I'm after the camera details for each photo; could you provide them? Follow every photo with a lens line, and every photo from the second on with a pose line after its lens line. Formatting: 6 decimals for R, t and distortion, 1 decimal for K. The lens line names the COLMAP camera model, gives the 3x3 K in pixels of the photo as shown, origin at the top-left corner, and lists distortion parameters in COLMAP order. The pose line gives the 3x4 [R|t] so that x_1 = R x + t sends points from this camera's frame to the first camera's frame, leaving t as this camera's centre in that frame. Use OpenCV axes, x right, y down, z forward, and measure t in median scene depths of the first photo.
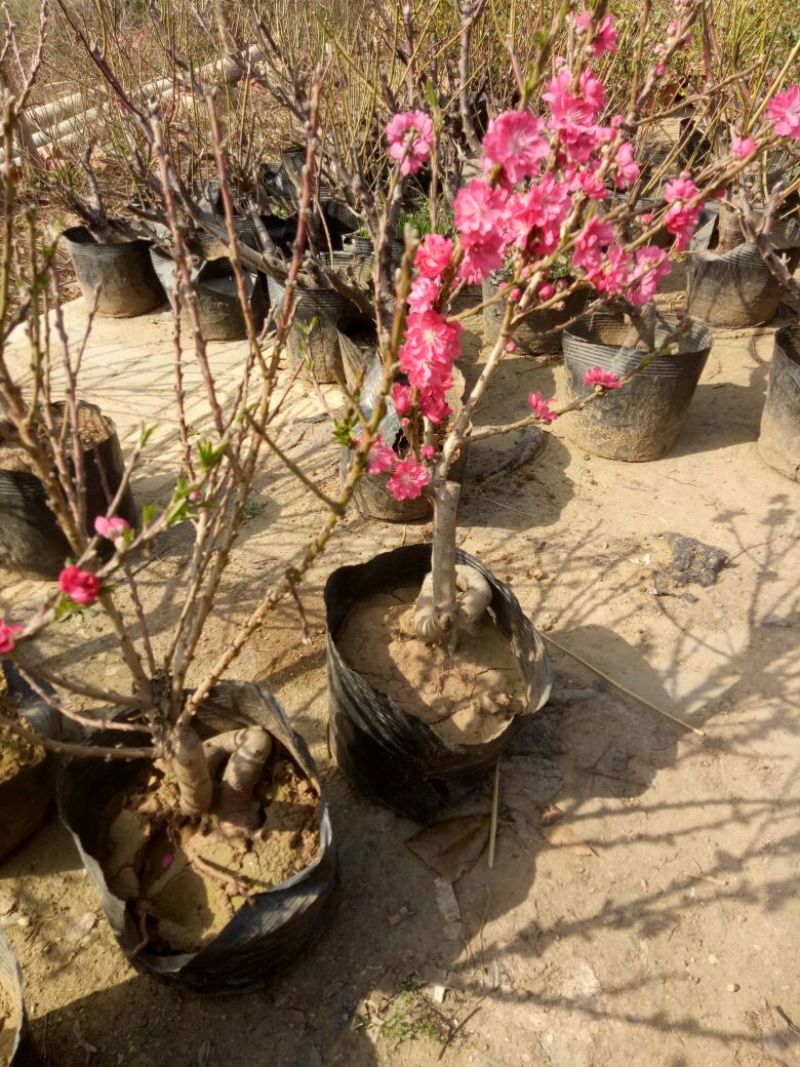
lens RADIAL K [[787.5, 0, 403.2], [0, 787.5, 562.2], [0, 0, 1]] dist [-0.004459, 0.001779]
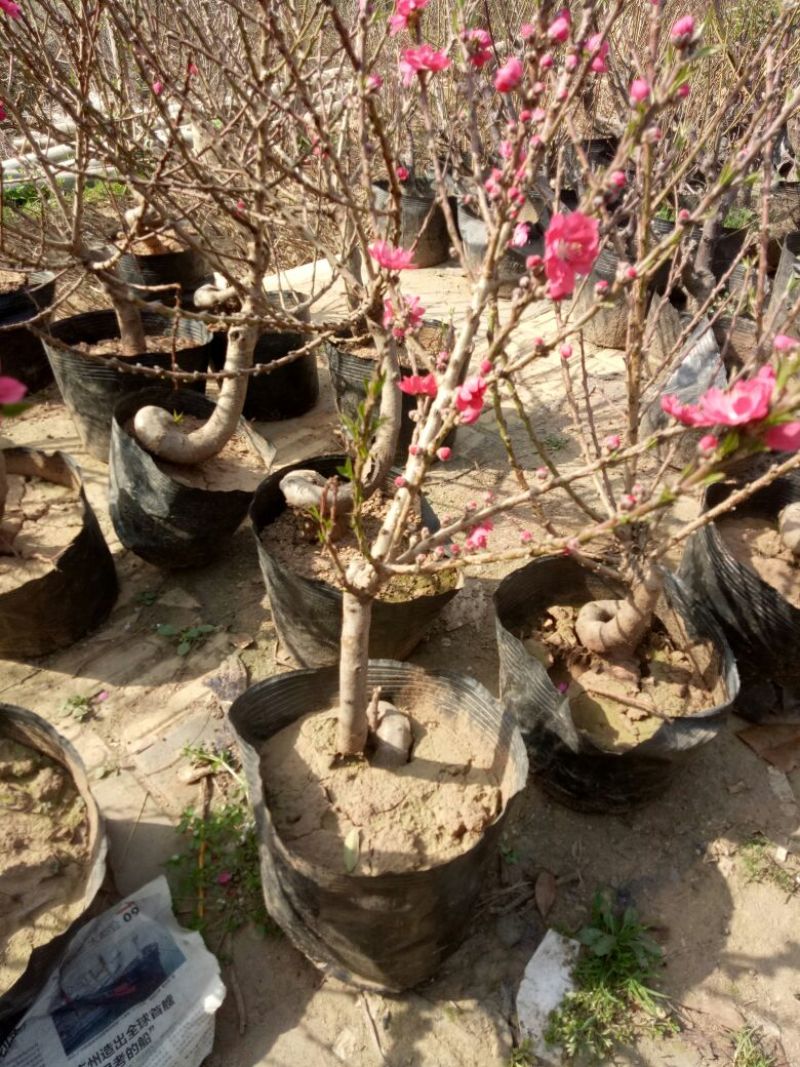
lens RADIAL K [[787.5, 0, 403.2], [0, 787.5, 562.2], [0, 0, 1]] dist [-0.004459, 0.001779]
pose [[0.972382, 0.197072, -0.125042, -0.420974], [-0.197446, 0.980268, 0.009524, 0.233553], [0.124452, 0.015428, 0.992106, -0.191878]]
